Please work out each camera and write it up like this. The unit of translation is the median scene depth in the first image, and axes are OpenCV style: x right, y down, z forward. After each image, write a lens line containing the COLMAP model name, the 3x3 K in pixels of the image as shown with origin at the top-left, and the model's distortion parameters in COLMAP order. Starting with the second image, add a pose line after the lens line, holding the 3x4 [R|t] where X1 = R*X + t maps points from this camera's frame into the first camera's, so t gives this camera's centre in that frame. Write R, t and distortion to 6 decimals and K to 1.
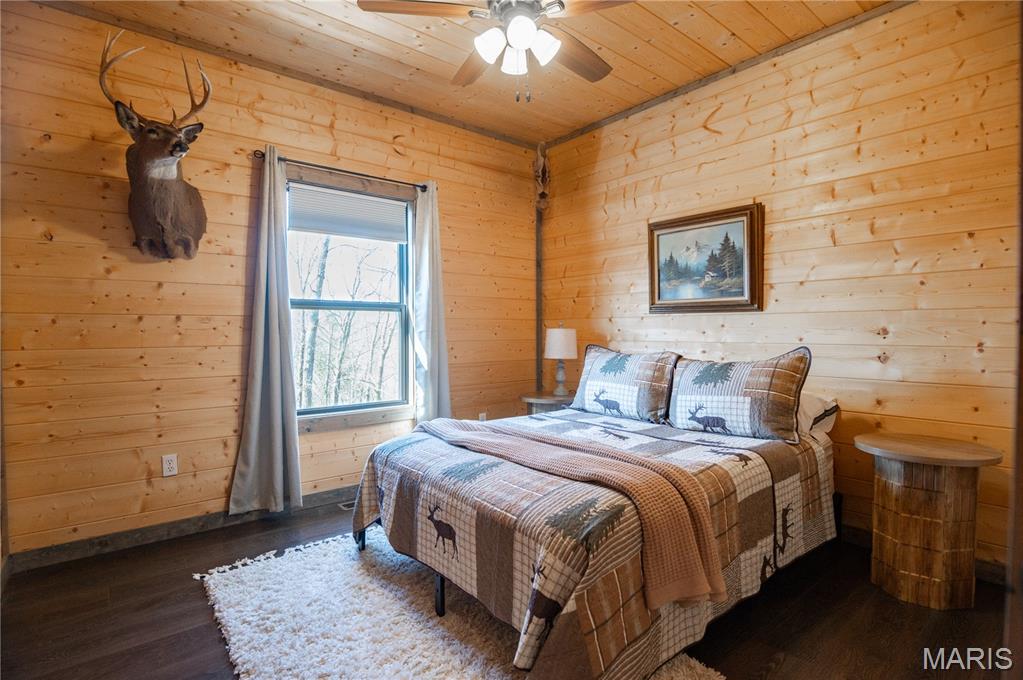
lens RADIAL K [[498.1, 0, 506.1], [0, 498.1, 338.9], [0, 0, 1]] dist [-0.020216, -0.000132]
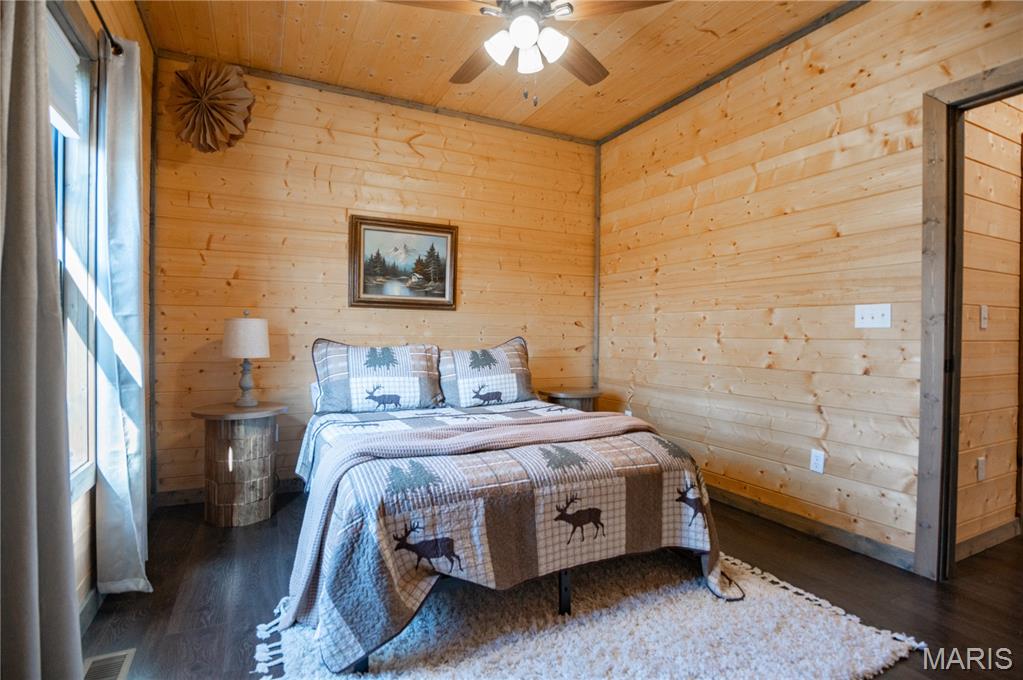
lens RADIAL K [[498.1, 0, 506.1], [0, 498.1, 338.5], [0, 0, 1]] dist [-0.020216, -0.000132]
pose [[0.227512, -0.004388, 0.973765, -0.679417], [0.008093, 0.999964, 0.002615, 0.012900], [-0.973742, 0.007286, 0.227540, 0.554225]]
